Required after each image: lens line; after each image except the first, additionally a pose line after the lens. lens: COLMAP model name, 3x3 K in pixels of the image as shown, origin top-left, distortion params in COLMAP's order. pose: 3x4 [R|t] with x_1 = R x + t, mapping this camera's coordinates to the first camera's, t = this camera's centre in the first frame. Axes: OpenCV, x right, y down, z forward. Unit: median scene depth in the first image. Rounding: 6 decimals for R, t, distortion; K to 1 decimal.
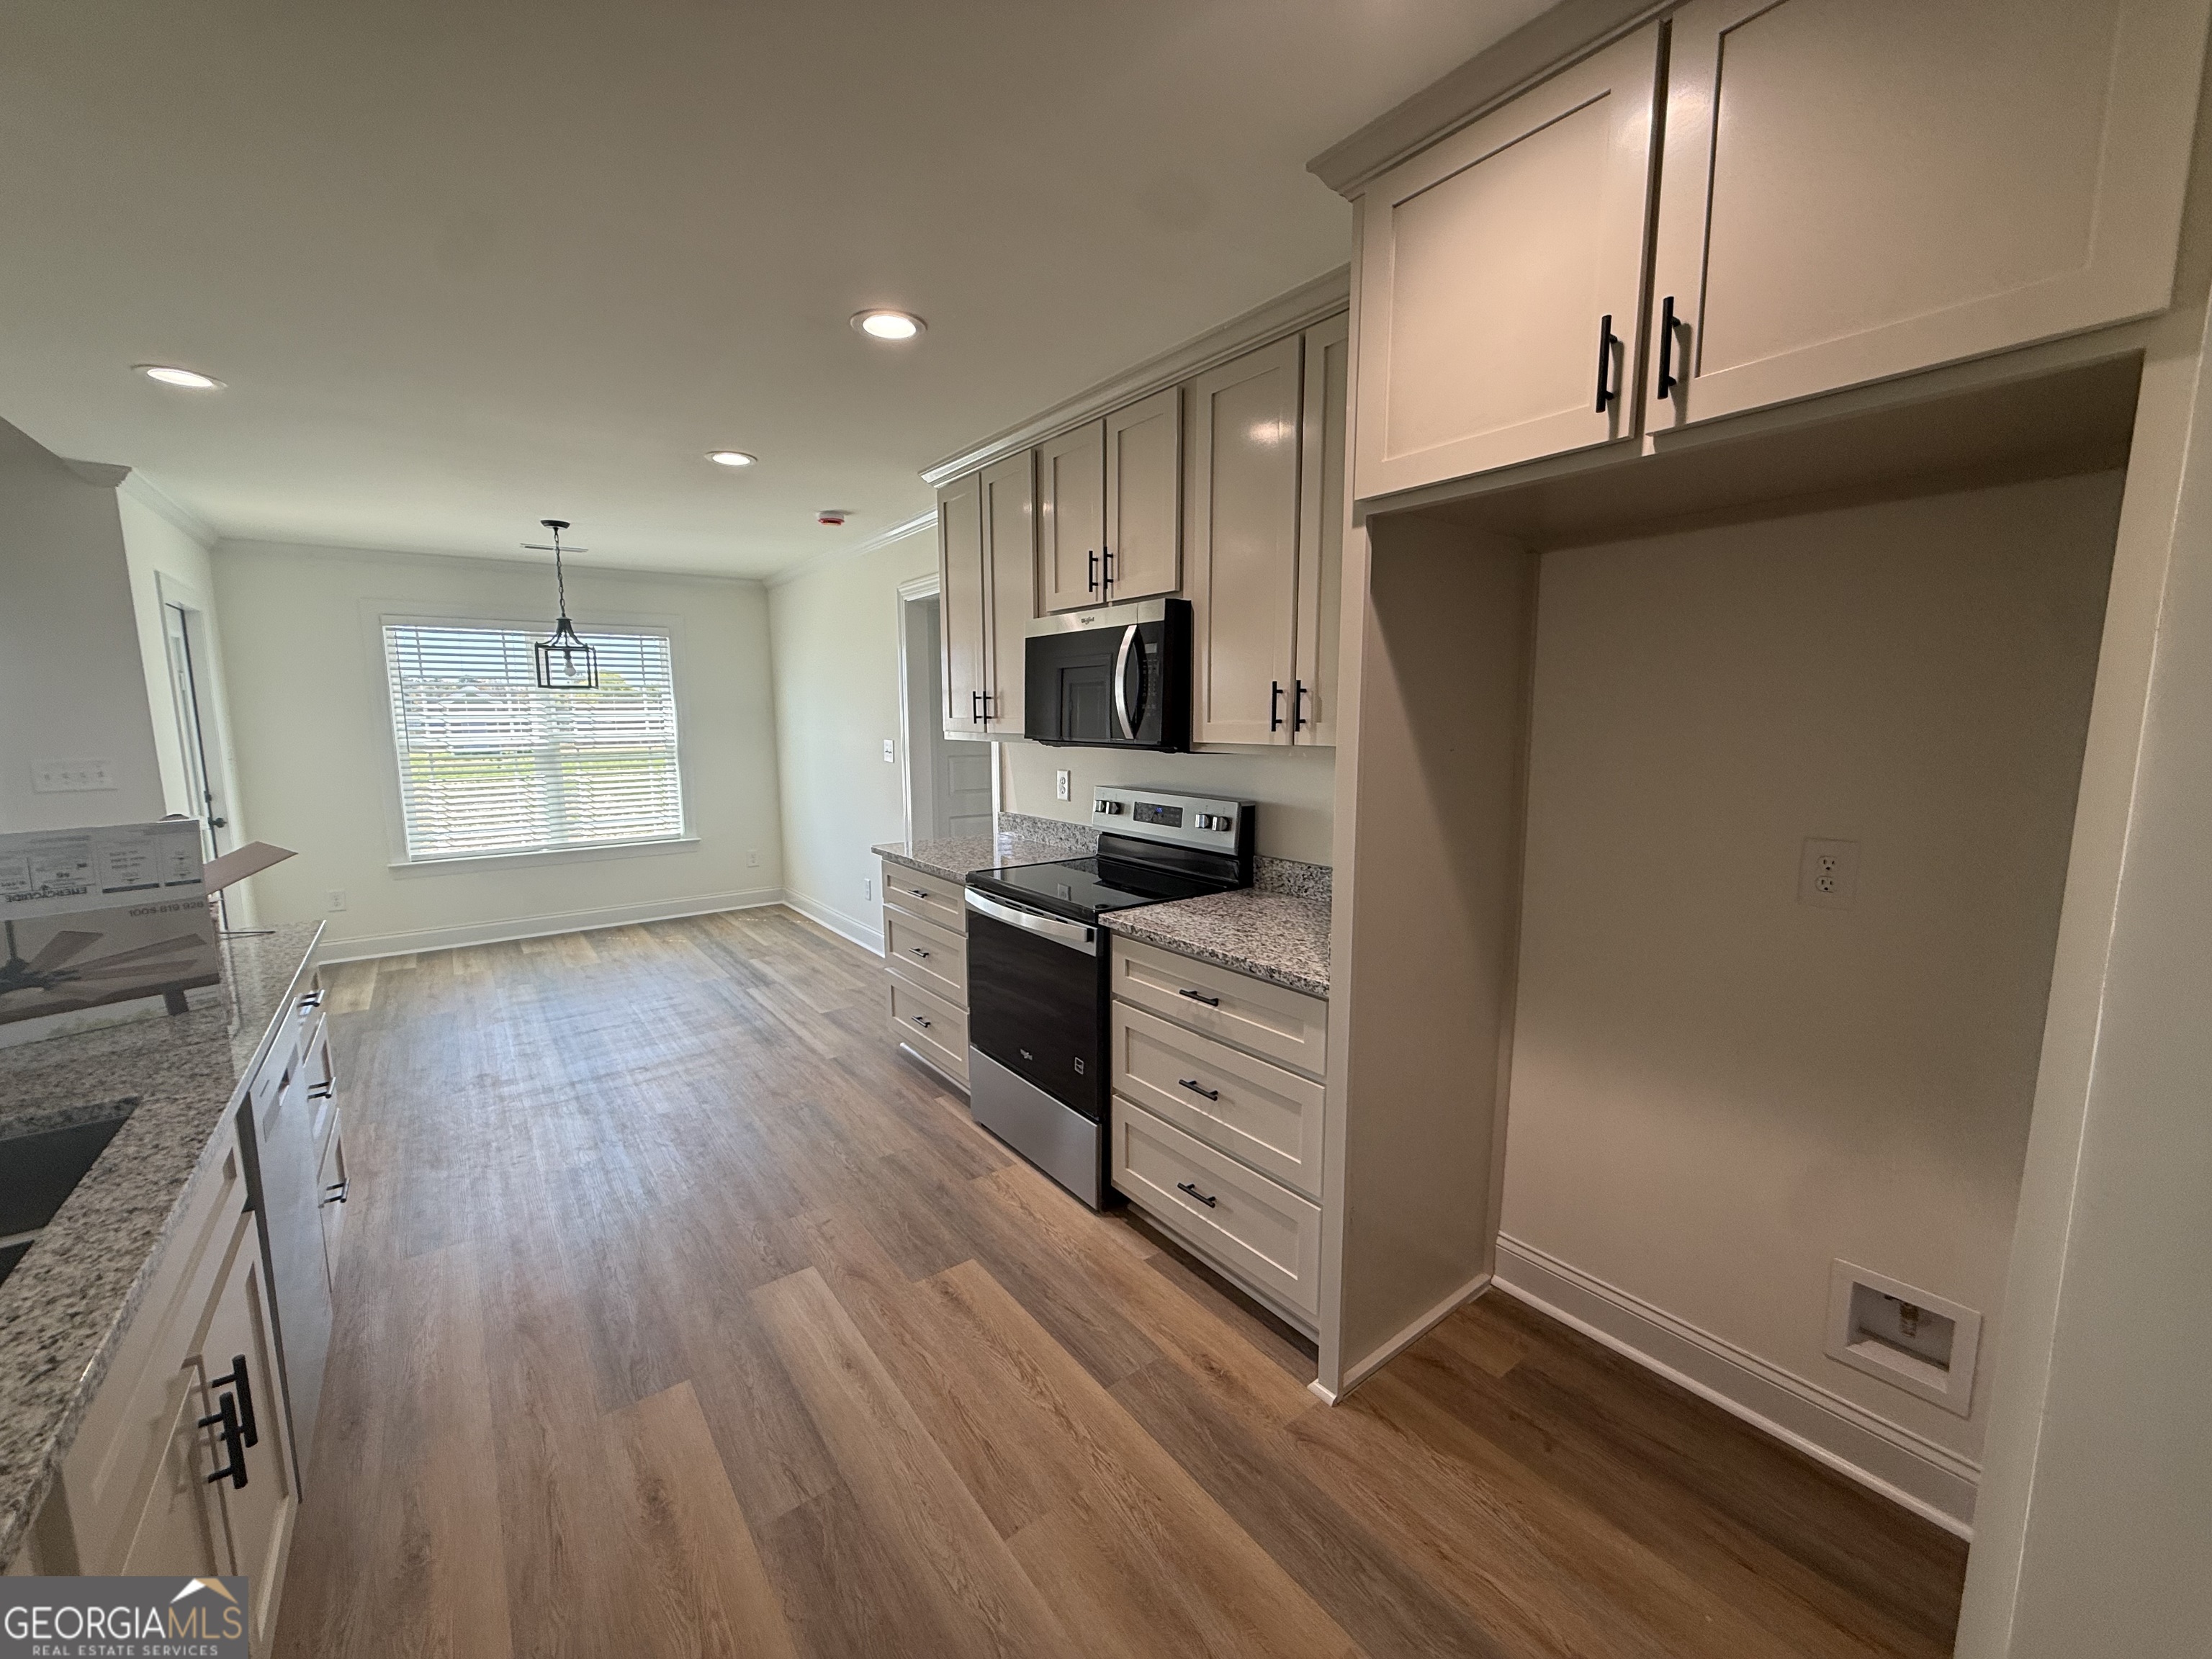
lens RADIAL K [[880.6, 0, 1104.9], [0, 880.6, 832.4], [0, 0, 1]] dist [-0.000546, -0.000326]
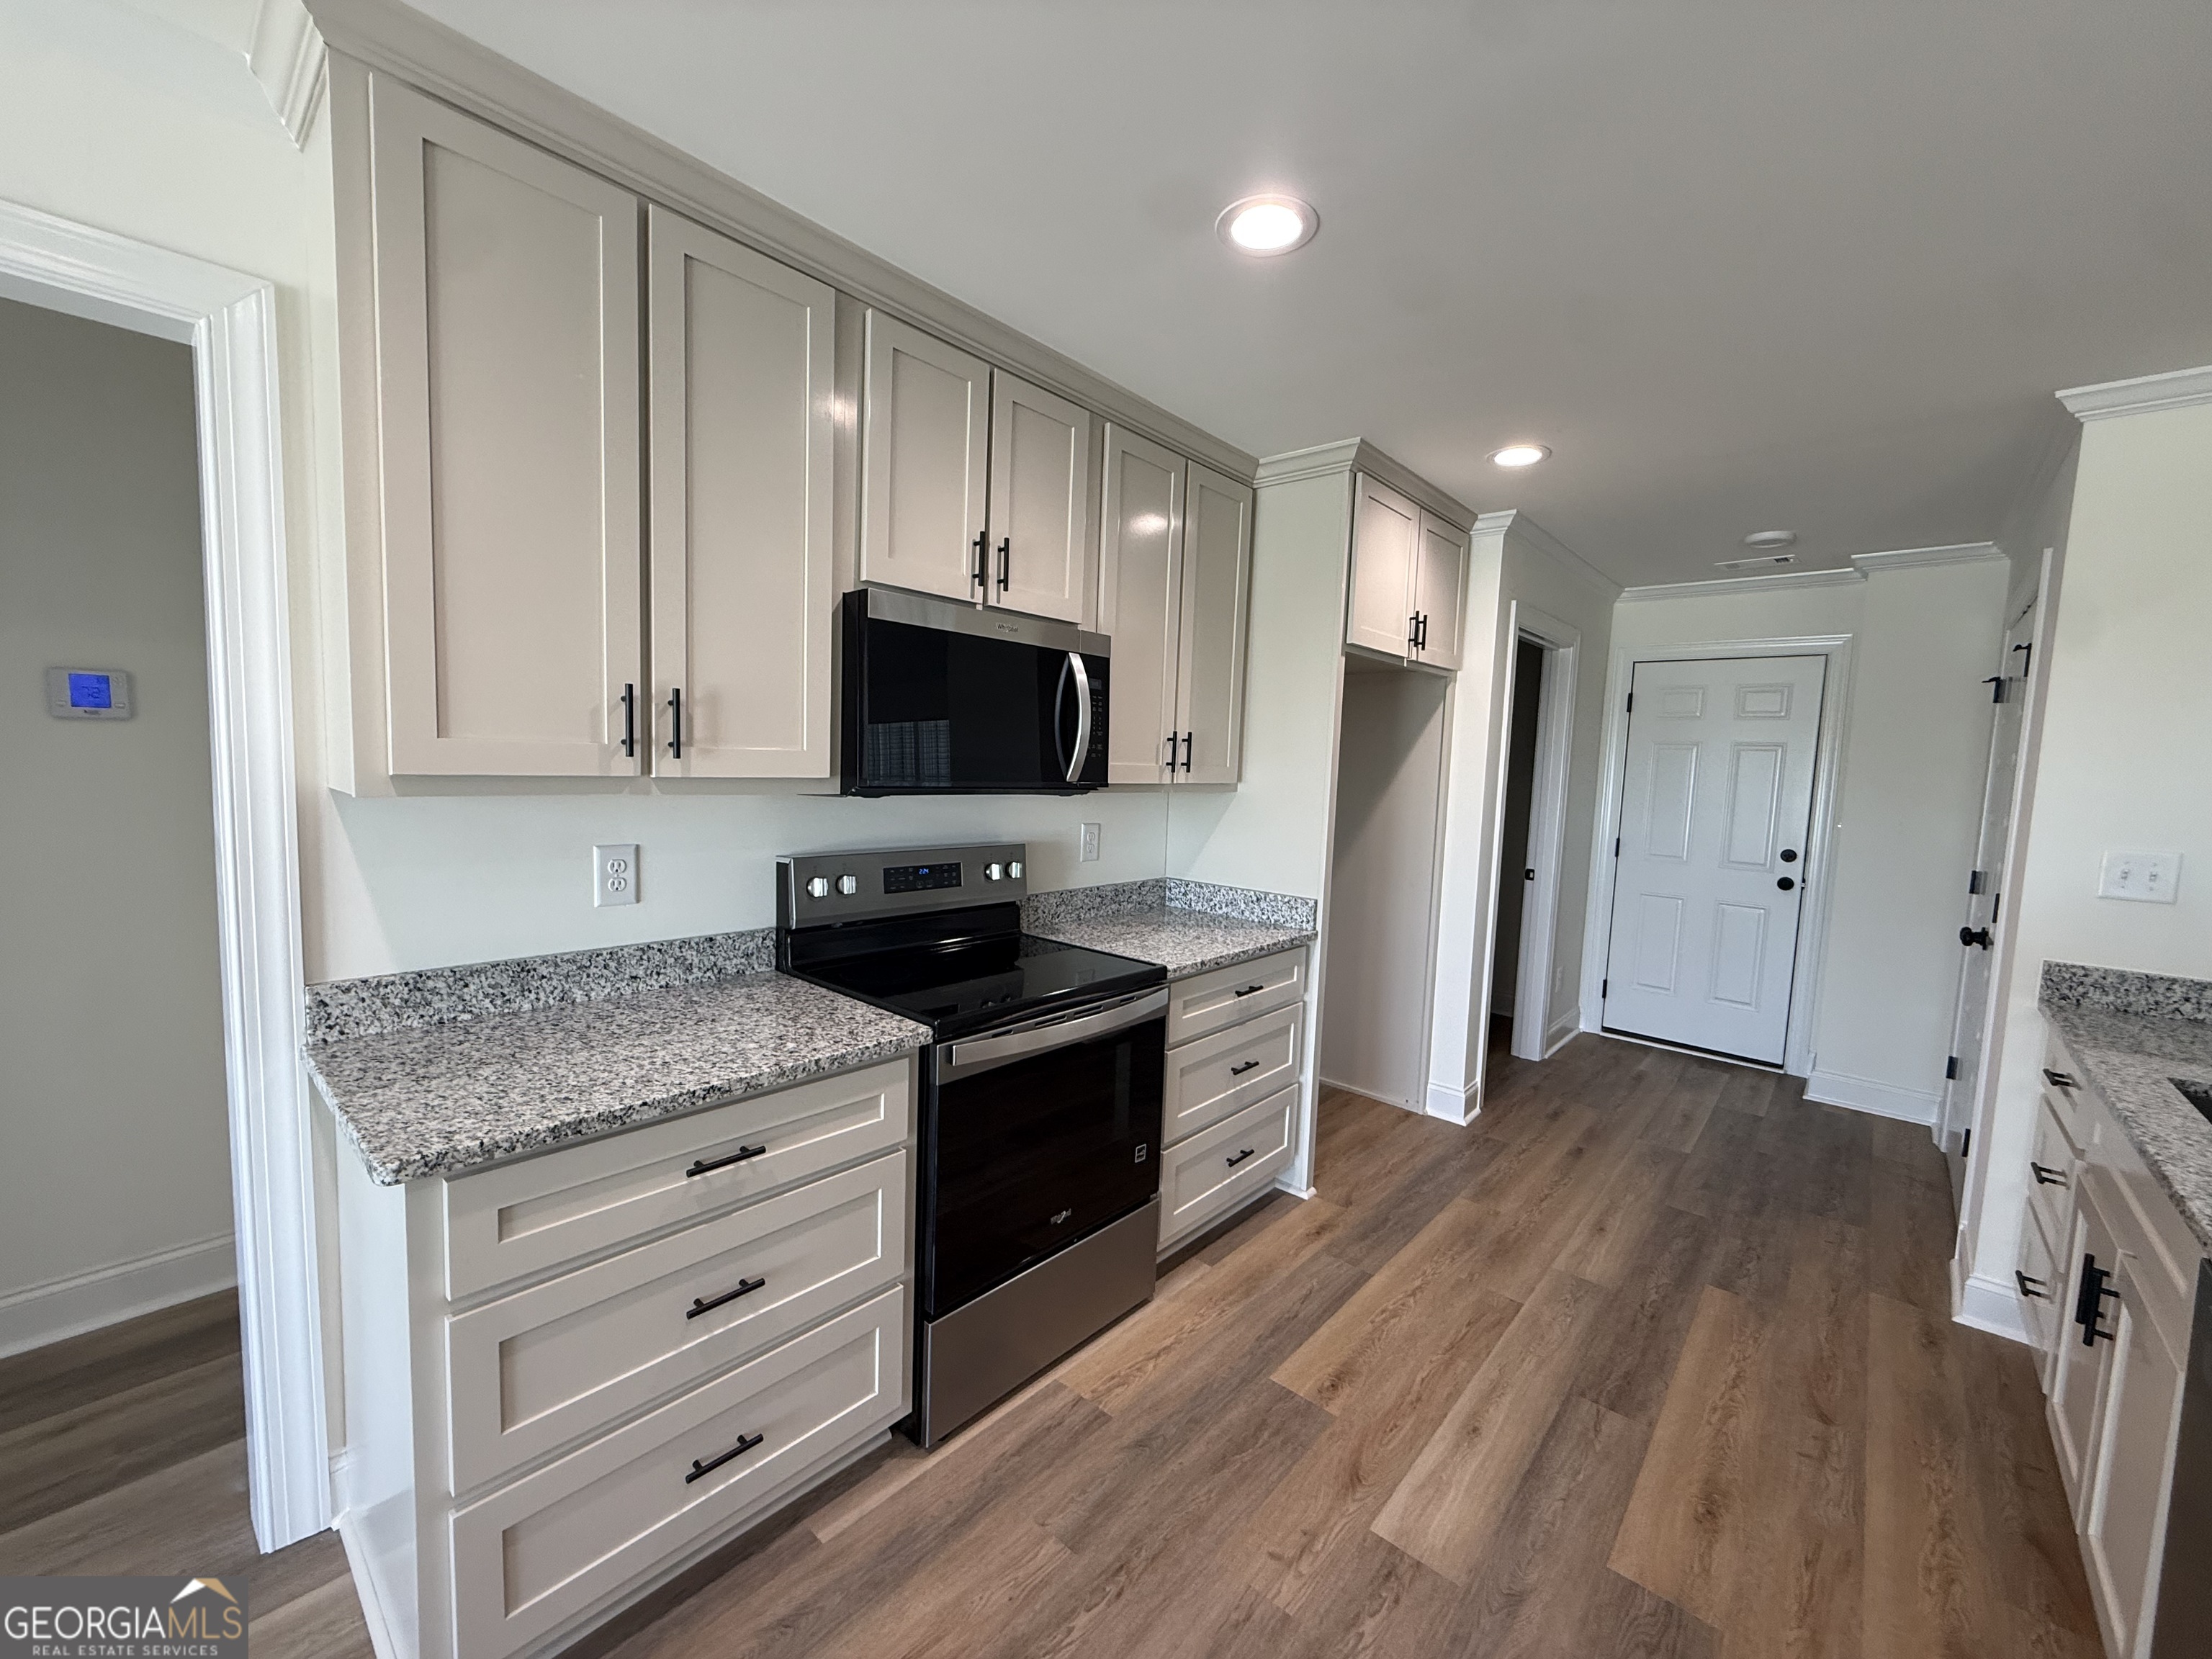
lens RADIAL K [[880.6, 0, 1104.9], [0, 880.6, 832.4], [0, 0, 1]] dist [-0.000546, -0.000326]
pose [[-0.198641, -0.084367, 0.976434, -1.000353], [0.098438, 0.989533, 0.105524, -0.173885], [-0.975116, 0.117080, -0.188257, 1.363088]]
